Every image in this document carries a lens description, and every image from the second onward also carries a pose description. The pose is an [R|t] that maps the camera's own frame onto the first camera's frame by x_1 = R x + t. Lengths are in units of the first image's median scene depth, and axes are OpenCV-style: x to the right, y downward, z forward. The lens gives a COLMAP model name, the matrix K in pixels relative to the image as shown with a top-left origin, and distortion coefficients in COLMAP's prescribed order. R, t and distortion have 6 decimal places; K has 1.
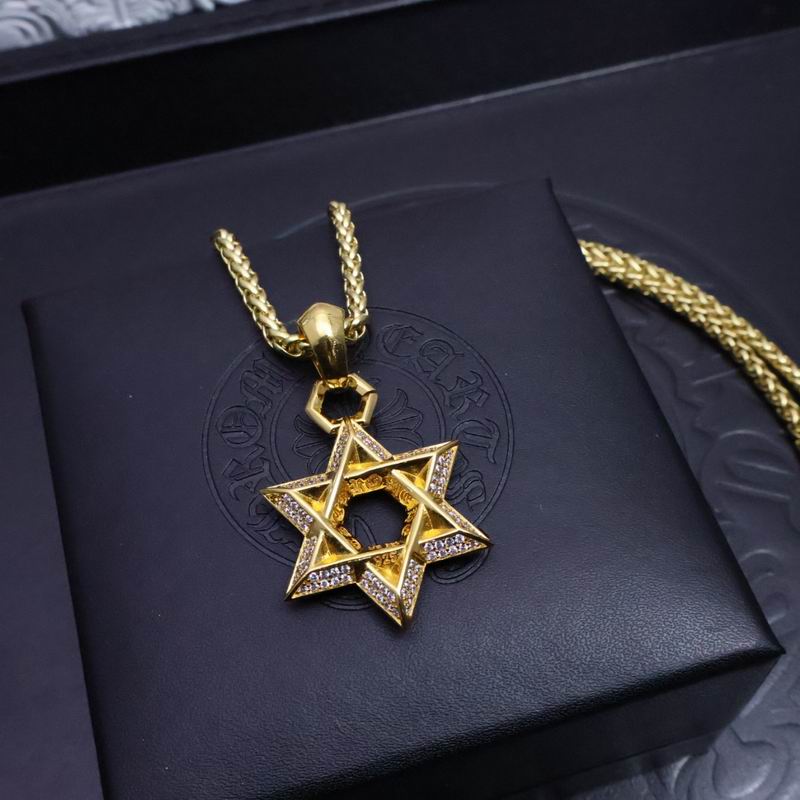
lens RADIAL K [[1104.2, 0, 395.5], [0, 1104.2, 401.4], [0, 0, 1]] dist [0.002622, 0.000000]
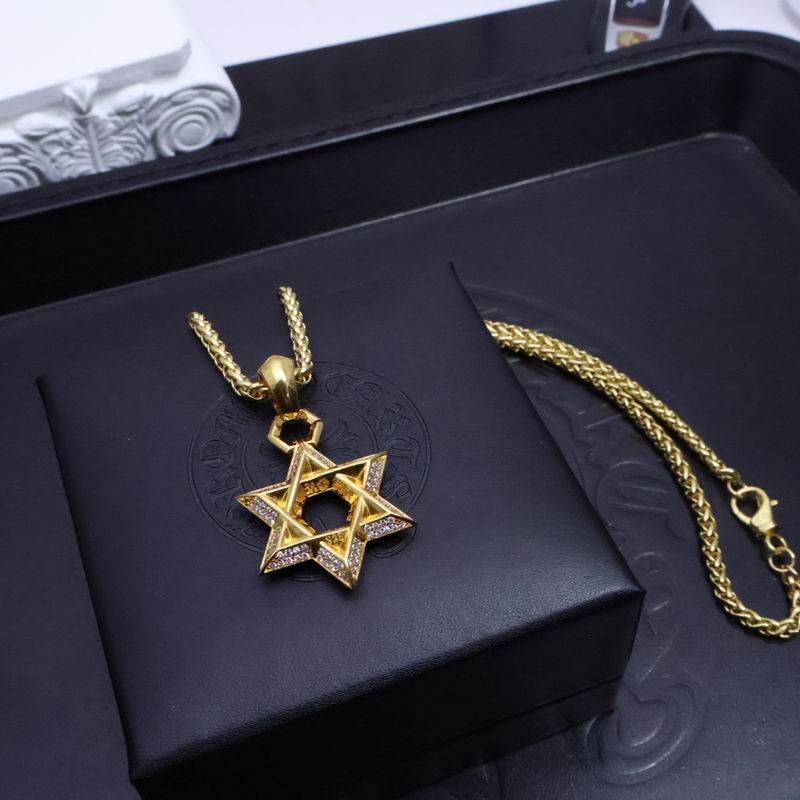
lens RADIAL K [[1104.2, 0, 399.3], [0, 1104.2, 403.1], [0, 0, 1]] dist [0.002622, 0.000000]
pose [[0.997284, -0.058662, 0.044539, 0.016833], [0.064001, 0.989466, -0.129851, 0.147984], [-0.036452, 0.132349, 0.990533, -0.290783]]
